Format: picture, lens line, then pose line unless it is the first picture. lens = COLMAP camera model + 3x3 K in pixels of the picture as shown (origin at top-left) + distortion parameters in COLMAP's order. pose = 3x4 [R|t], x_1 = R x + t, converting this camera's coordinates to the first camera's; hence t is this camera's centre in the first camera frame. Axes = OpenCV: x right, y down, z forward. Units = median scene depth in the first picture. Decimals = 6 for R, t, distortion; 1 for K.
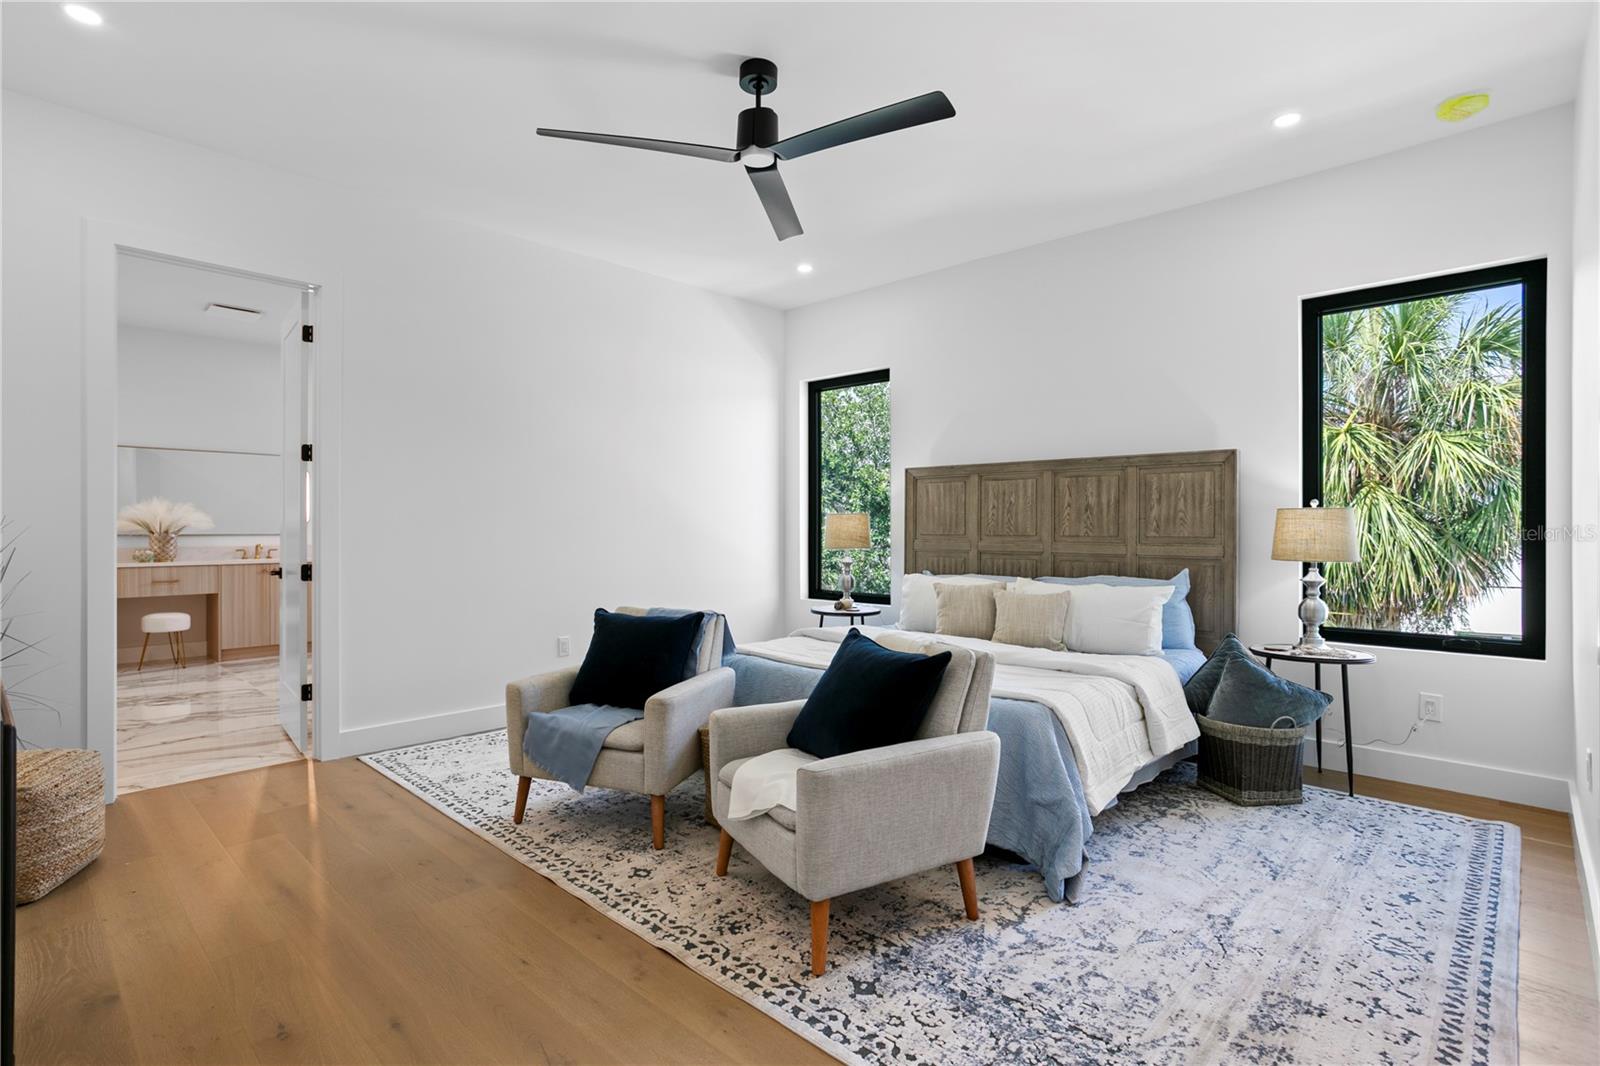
lens RADIAL K [[773.9, 0, 777.9], [0, 773.9, 525.1], [0, 0, 1]] dist [-0.056441, 0.033891]
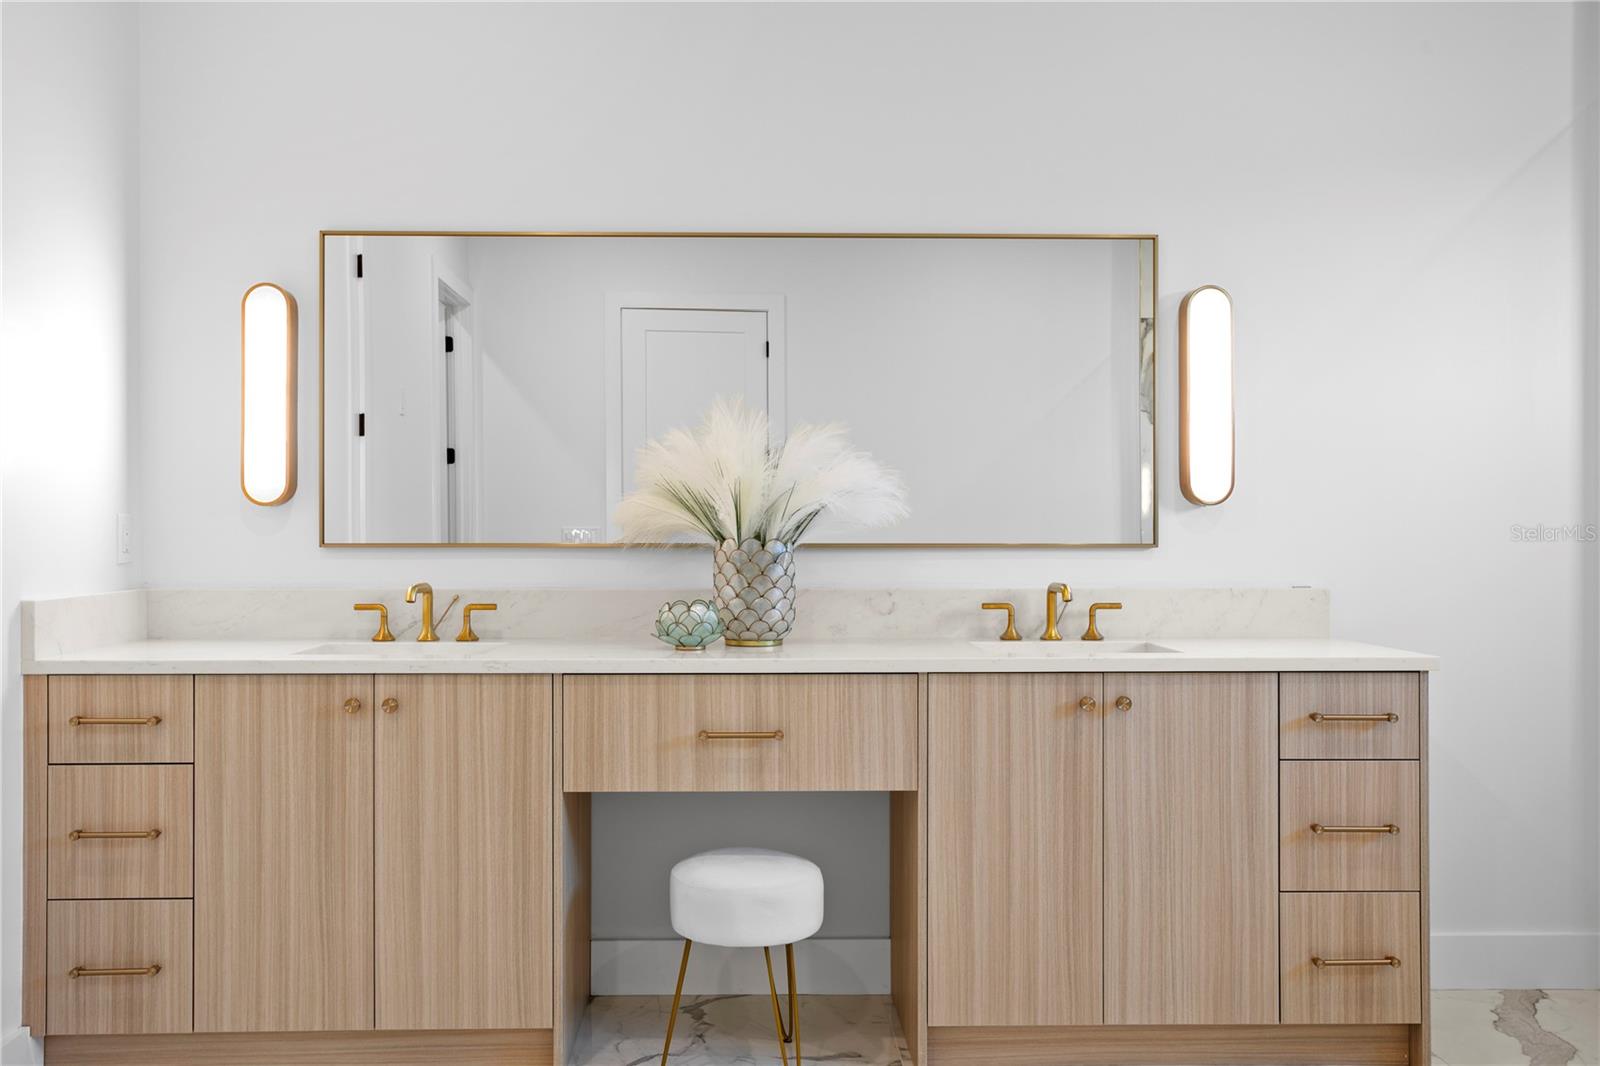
lens RADIAL K [[1347.4, 0, 800.0], [0, 1347.4, 533.0], [0, 0, 1]] dist [-0.006806, -0.000108]
pose [[0.721836, -0.002647, -0.692059, -0.472399], [0.006406, 0.999975, 0.002857, 0.007148], [0.692034, -0.006496, 0.721835, 0.670266]]
